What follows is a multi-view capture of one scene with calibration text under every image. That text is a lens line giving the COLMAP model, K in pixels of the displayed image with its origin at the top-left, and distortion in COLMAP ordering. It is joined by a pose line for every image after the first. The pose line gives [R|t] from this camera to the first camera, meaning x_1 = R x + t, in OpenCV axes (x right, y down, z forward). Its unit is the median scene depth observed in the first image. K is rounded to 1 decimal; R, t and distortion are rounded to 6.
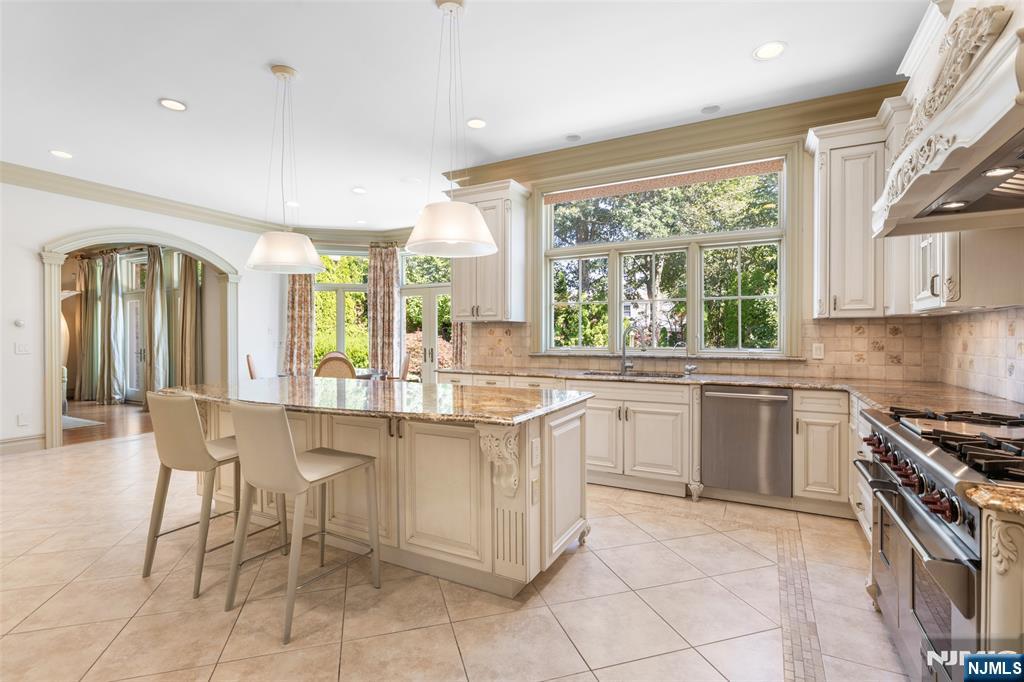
lens RADIAL K [[476.7, 0, 514.0], [0, 476.7, 339.1], [0, 0, 1]] dist [0.000510, -0.003257]
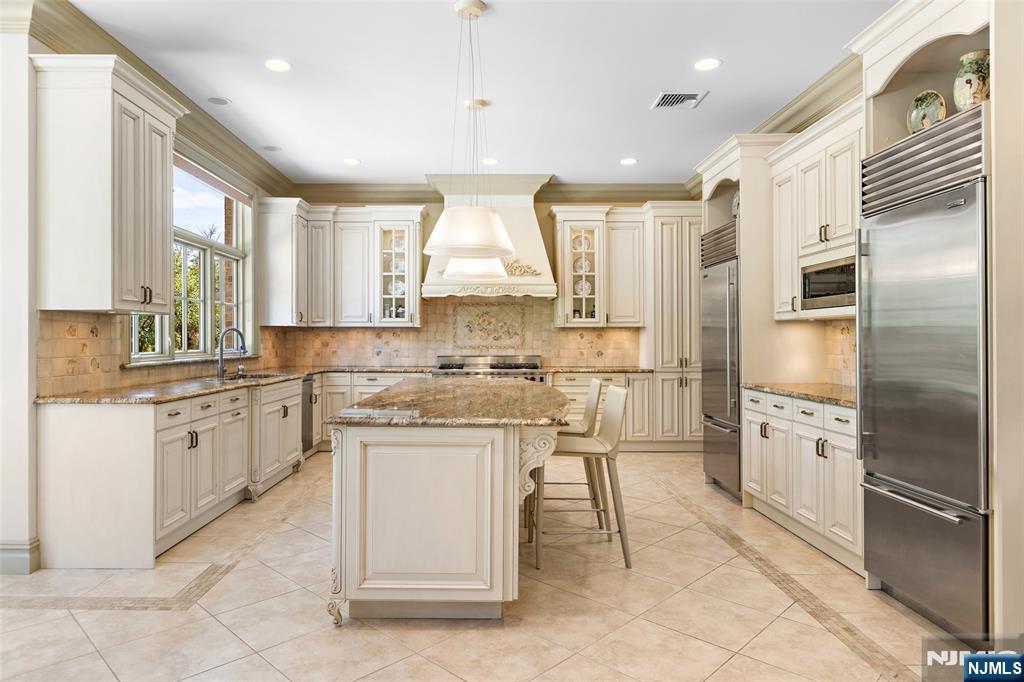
lens RADIAL K [[605.3, 0, 474.9], [0, 605.3, 332.9], [0, 0, 1]] dist [-0.002411, -0.000971]
pose [[-0.452746, 0.005478, 0.891623, -0.892675], [-0.003983, 0.999959, -0.008165, -0.007933], [-0.891631, -0.007248, -0.452706, 0.940462]]
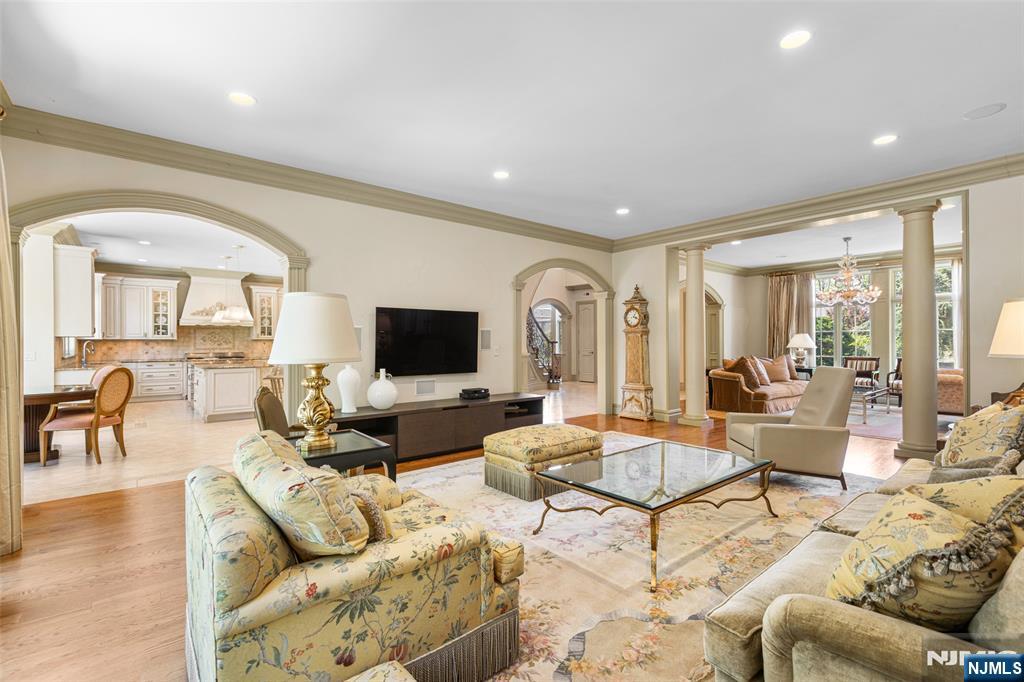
lens RADIAL K [[466.1, 0, 514.3], [0, 466.1, 340.5], [0, 0, 1]] dist [0.005831, 0.000271]
pose [[-0.922969, 0.002915, 0.384864, -1.882481], [0.002011, 0.999994, -0.002752, -0.018295], [-0.384870, -0.001766, -0.922969, 1.823085]]
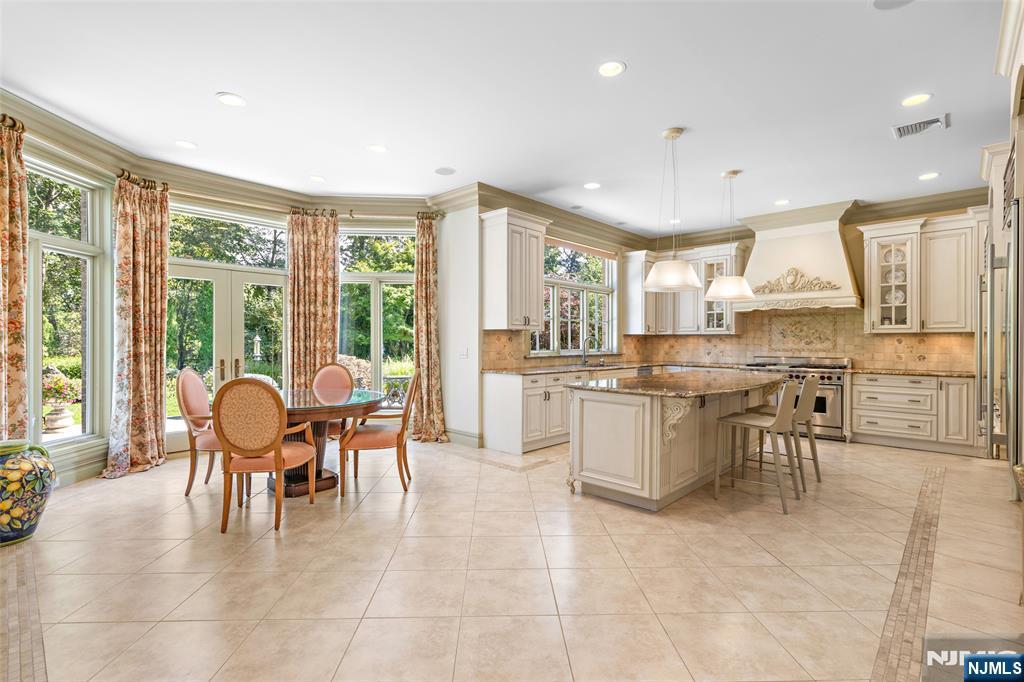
lens RADIAL K [[466.1, 0, 514.6], [0, 466.1, 339.1], [0, 0, 1]] dist [0.005831, 0.000271]
pose [[0.266401, 0.002285, 0.963860, -1.143552], [-0.004099, 0.999991, -0.001237, -0.012824], [-0.963854, -0.003622, 0.266408, 0.697380]]
